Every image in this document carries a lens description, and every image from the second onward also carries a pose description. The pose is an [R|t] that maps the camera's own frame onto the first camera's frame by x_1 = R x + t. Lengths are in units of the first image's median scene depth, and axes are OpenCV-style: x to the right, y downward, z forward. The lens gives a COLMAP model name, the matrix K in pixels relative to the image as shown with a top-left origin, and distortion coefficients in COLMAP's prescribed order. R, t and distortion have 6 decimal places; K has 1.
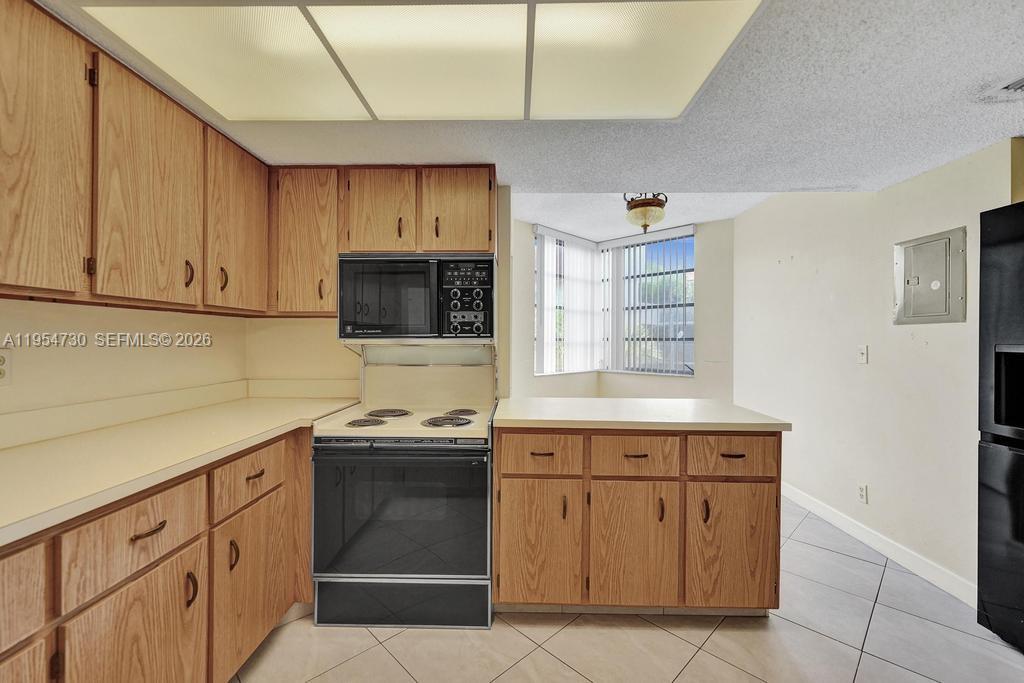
lens RADIAL K [[424.9, 0, 509.9], [0, 424.9, 340.9], [0, 0, 1]] dist [0.001390, -0.004156]
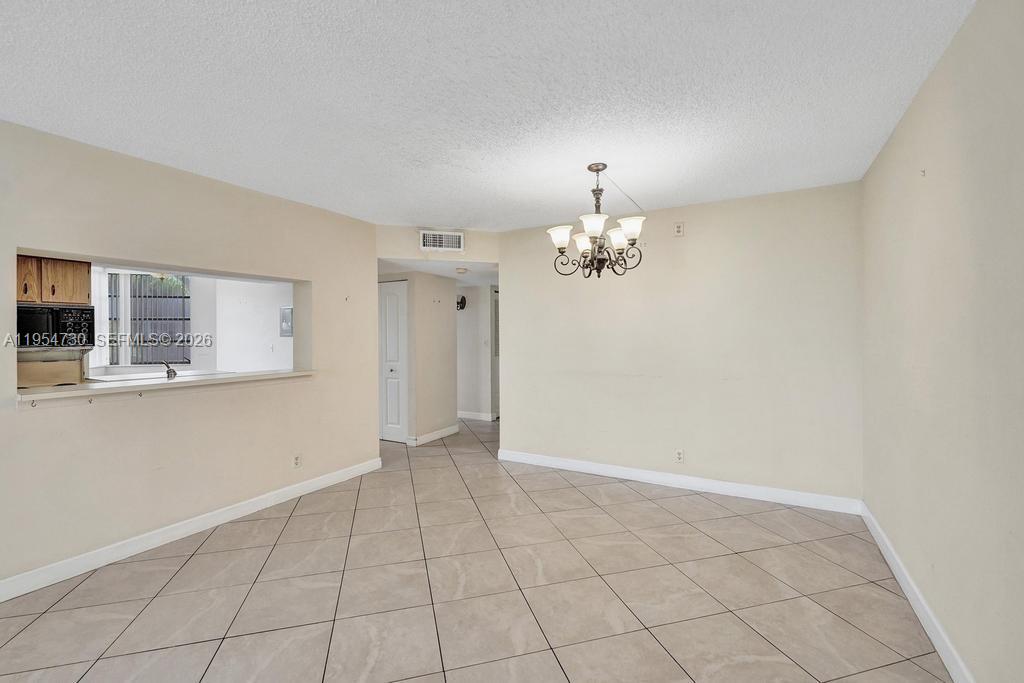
lens RADIAL K [[437.0, 0, 511.9], [0, 437.0, 337.8], [0, 0, 1]] dist [-0.003863, -0.000542]
pose [[0.477789, -0.010392, 0.878413, -1.060418], [0.005301, 0.999946, 0.008947, -0.062510], [-0.878459, 0.000381, 0.477818, -2.087462]]
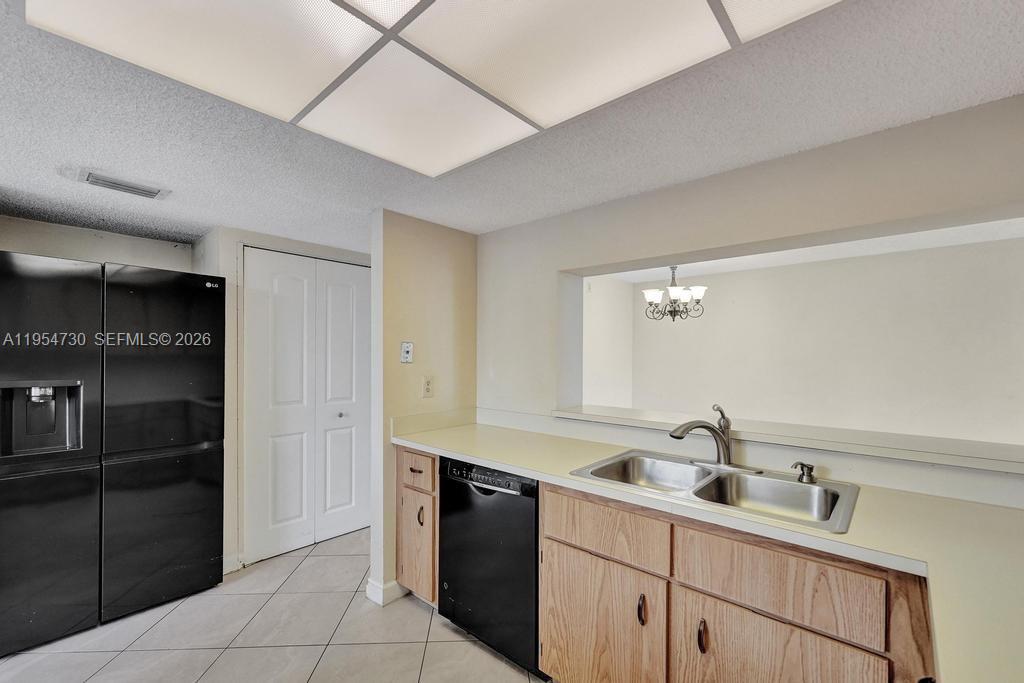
lens RADIAL K [[434.2, 0, 506.6], [0, 434.2, 352.8], [0, 0, 1]] dist [-0.000316, -0.000149]
pose [[-0.750238, -0.009502, 0.661100, -0.468135], [-0.010088, 0.999945, 0.002924, -0.073953], [-0.661091, -0.004475, -0.750292, 0.921297]]
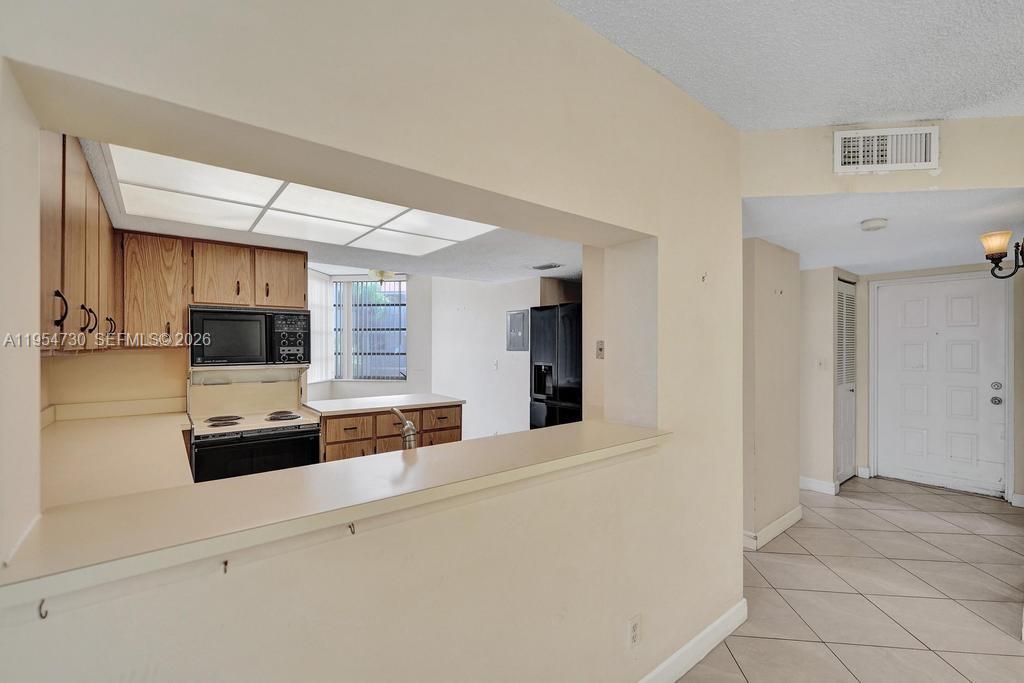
lens RADIAL K [[434.6, 0, 505.1], [0, 434.6, 349.0], [0, 0, 1]] dist [-0.000866, -0.000210]
pose [[0.774075, -0.006780, 0.633058, -0.563816], [0.002262, 0.999966, 0.007944, -0.080990], [-0.633090, -0.004717, 0.774064, -0.813412]]
